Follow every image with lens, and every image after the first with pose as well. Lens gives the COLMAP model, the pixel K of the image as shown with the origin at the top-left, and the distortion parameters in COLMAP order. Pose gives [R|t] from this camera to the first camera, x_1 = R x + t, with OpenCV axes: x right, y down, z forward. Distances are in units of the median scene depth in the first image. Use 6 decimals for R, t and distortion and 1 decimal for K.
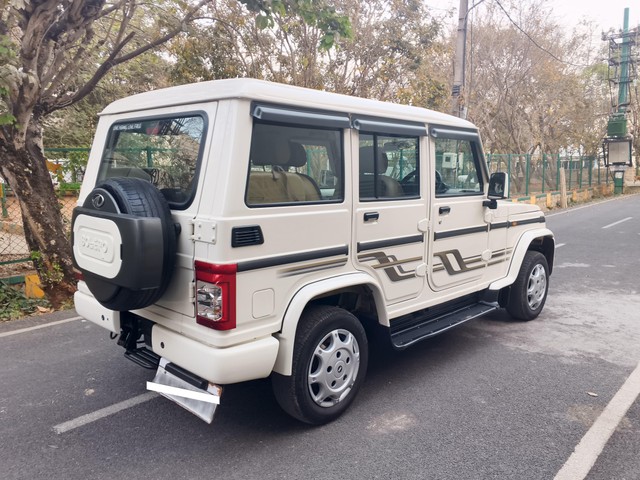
lens RADIAL K [[517.7, 0, 320.0], [0, 517.7, 240.0], [0, 0, 1]] dist [0.112528, -0.000831]
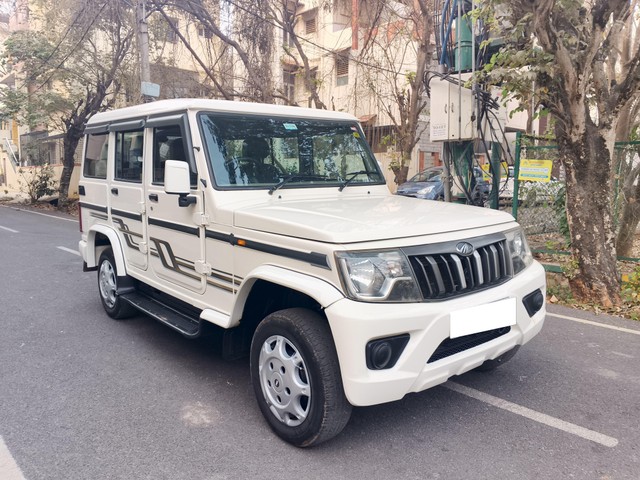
lens RADIAL K [[538.5, 0, 301.9], [0, 538.5, 240.9], [0, 0, 1]] dist [0.121135, -0.001326]
pose [[-0.164556, 0.135077, -0.977075, 1.438241], [-0.131543, 0.978725, 0.157459, -0.207613], [0.977557, 0.154438, -0.143287, 1.681616]]
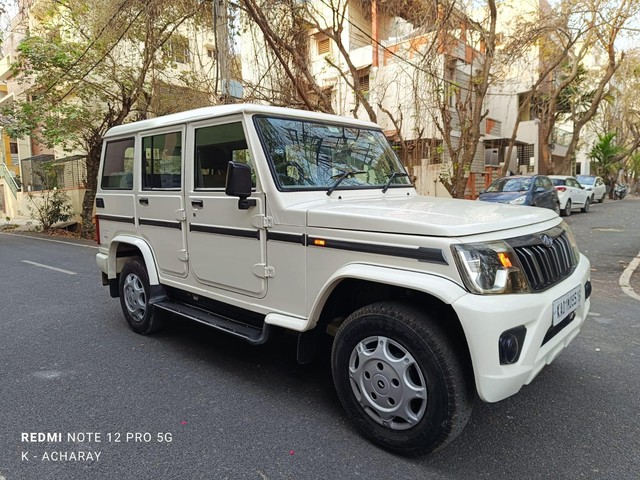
lens RADIAL K [[446.2, 0, 315.4], [0, 446.2, 238.7], [0, 0, 1]] dist [0.065329, -0.090030]
pose [[-0.010919, 0.113451, -0.993484, 1.288834], [-0.116195, 0.986668, 0.113950, -0.134675], [0.993166, 0.116682, 0.002409, 1.434196]]
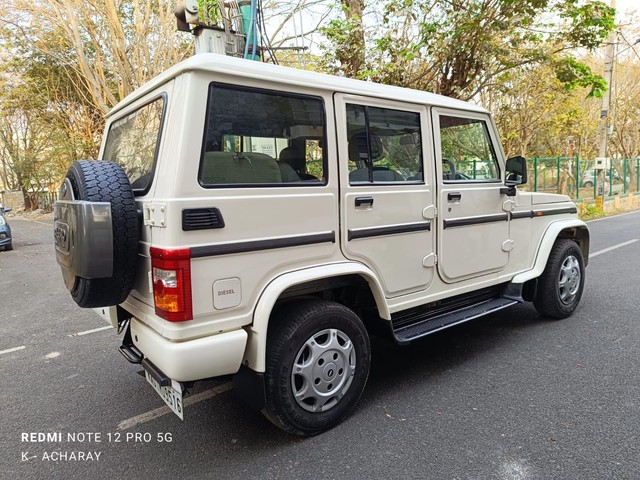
lens RADIAL K [[446.2, 0, 315.4], [0, 446.2, 238.7], [0, 0, 1]] dist [0.065329, -0.090030]
pose [[0.988296, -0.025880, -0.150338, 0.128146], [0.022585, 0.999467, -0.023580, 0.037232], [0.150868, 0.019909, 0.988353, 0.185929]]
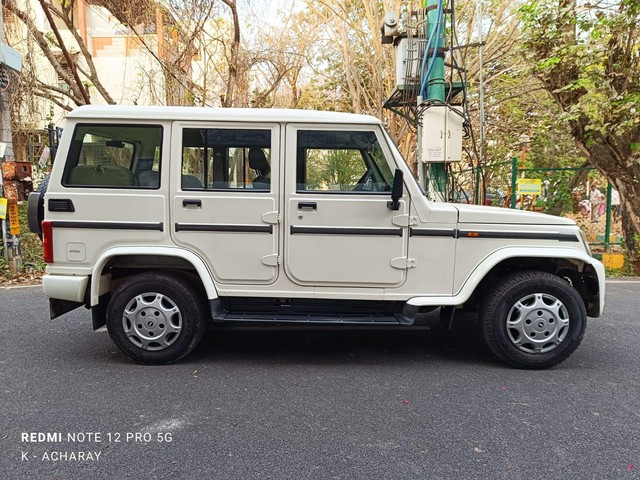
lens RADIAL K [[446.2, 0, 315.4], [0, 446.2, 238.7], [0, 0, 1]] dist [0.065329, -0.090030]
pose [[0.669268, 0.083743, -0.738286, 1.044956], [-0.108875, 0.993956, 0.014047, -0.008708], [0.735001, 0.070979, 0.674341, 0.497087]]
